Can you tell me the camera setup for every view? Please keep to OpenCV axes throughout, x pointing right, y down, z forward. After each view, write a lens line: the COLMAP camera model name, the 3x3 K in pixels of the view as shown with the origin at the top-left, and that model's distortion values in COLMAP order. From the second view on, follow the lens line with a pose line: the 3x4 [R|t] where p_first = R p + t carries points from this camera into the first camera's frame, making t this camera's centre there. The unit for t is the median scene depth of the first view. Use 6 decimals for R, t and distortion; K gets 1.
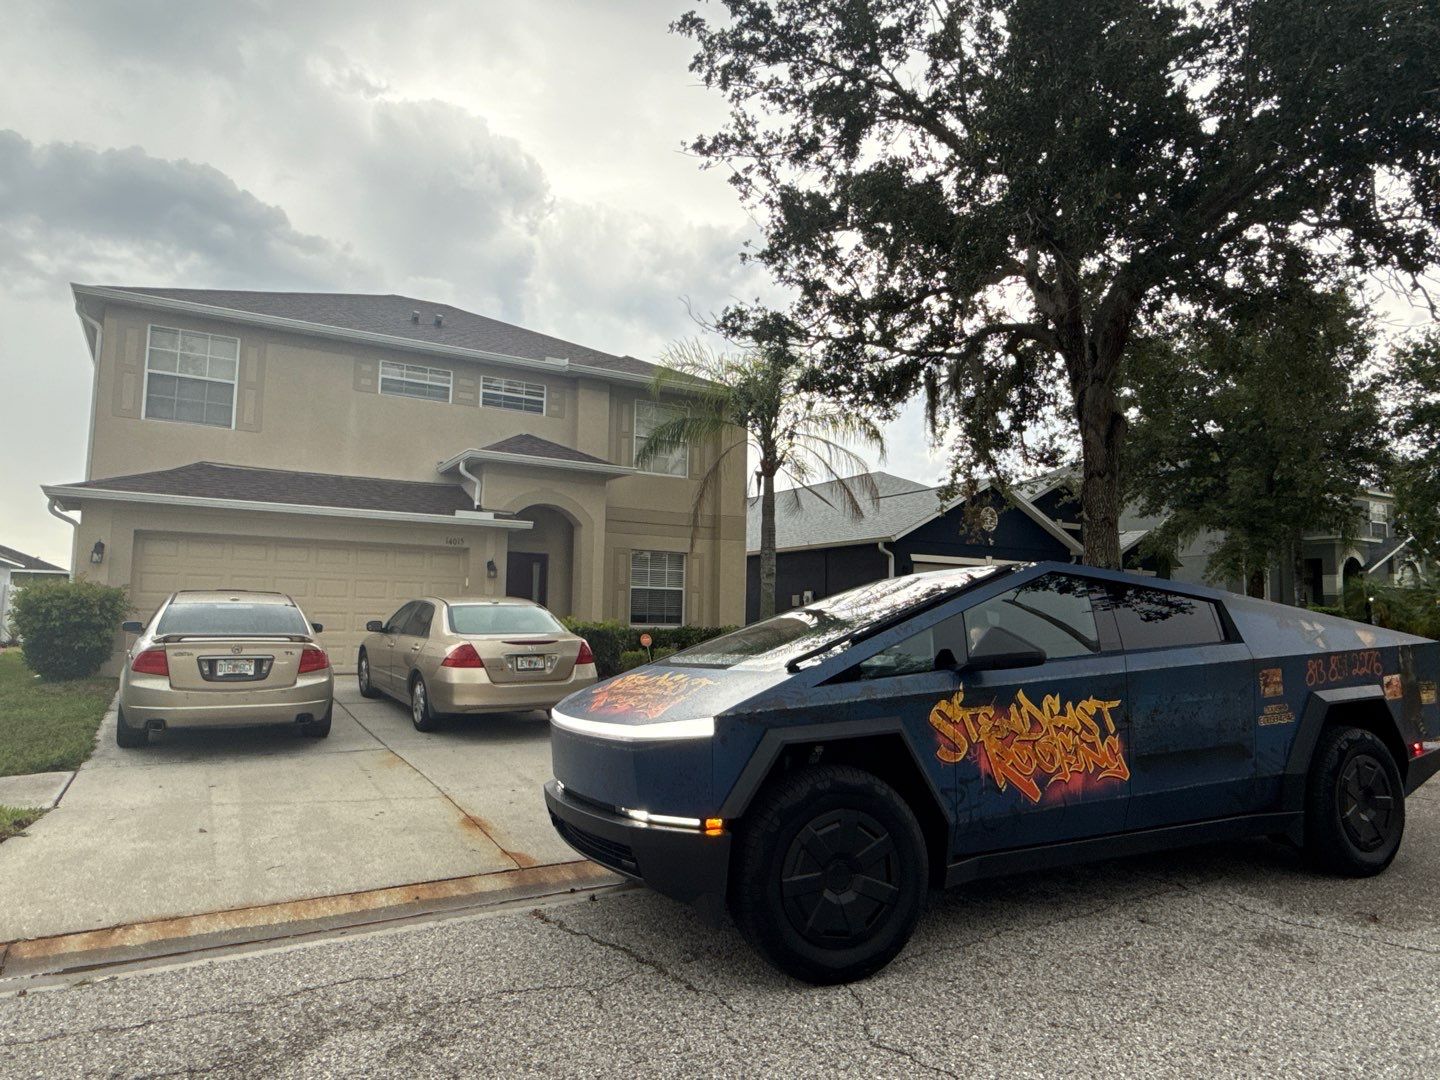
lens RADIAL K [[1049.7, 0, 717.8], [0, 1049.7, 510.4], [0, 0, 1]] dist [0.060730, -0.064553]
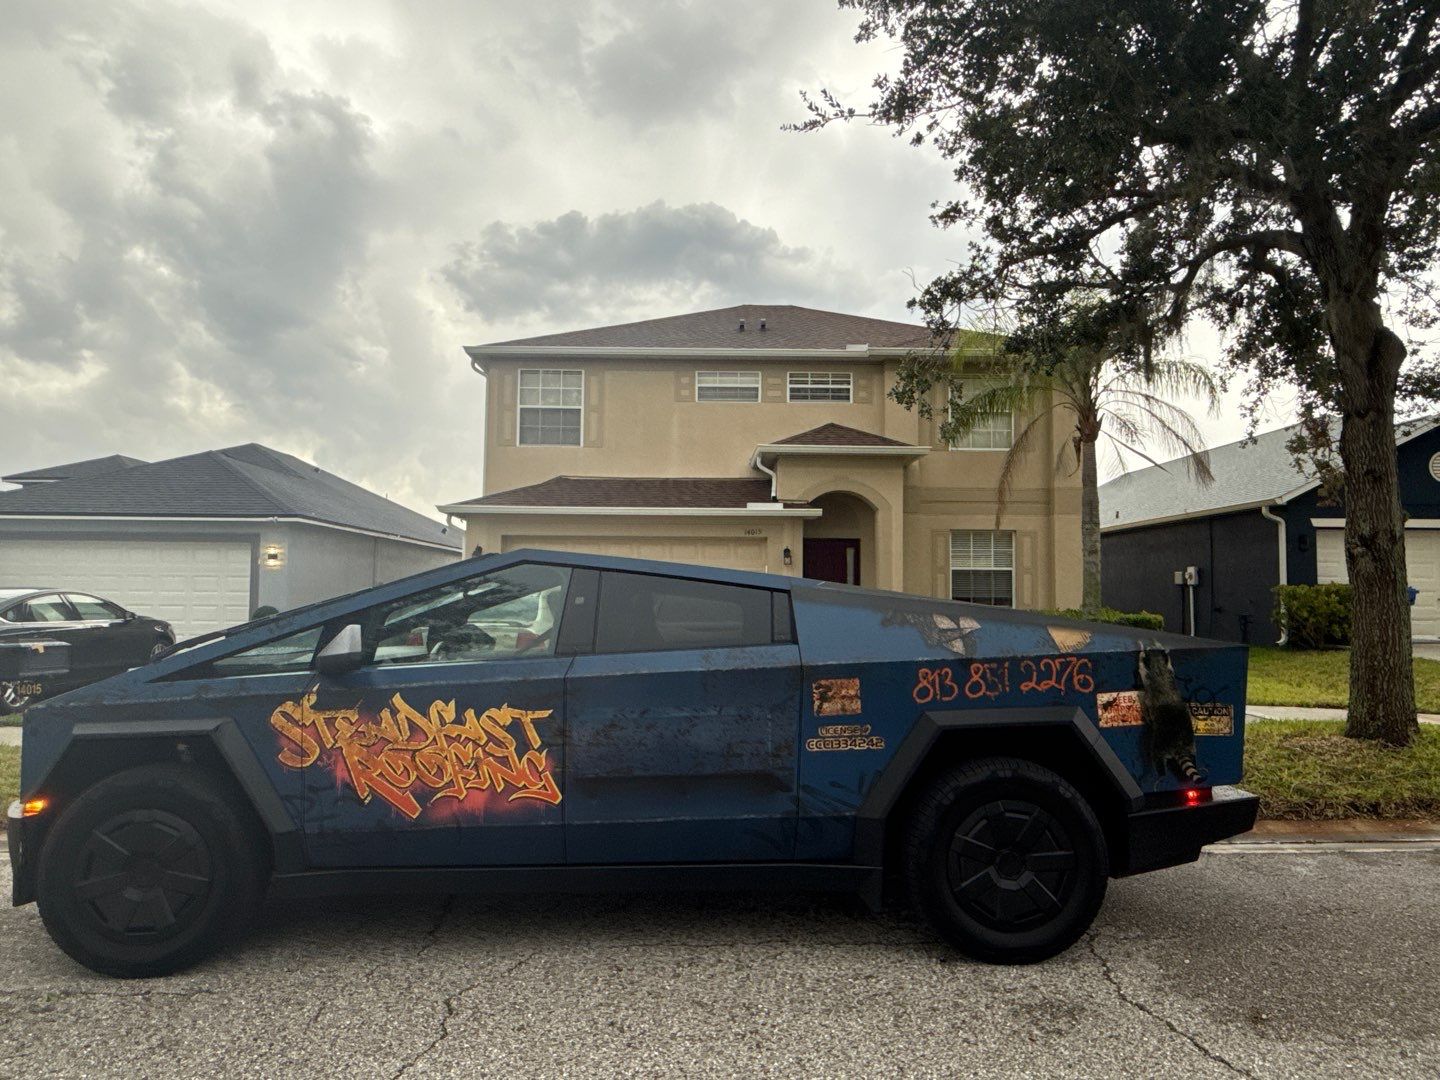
lens RADIAL K [[1054.7, 0, 710.4], [0, 1054.7, 533.0], [0, 0, 1]] dist [-0.030009, 0.055876]
pose [[0.820487, -0.040317, -0.570242, 0.329011], [0.067780, 0.997335, 0.027012, -0.001161], [0.567633, -0.060814, 0.821033, 0.086910]]
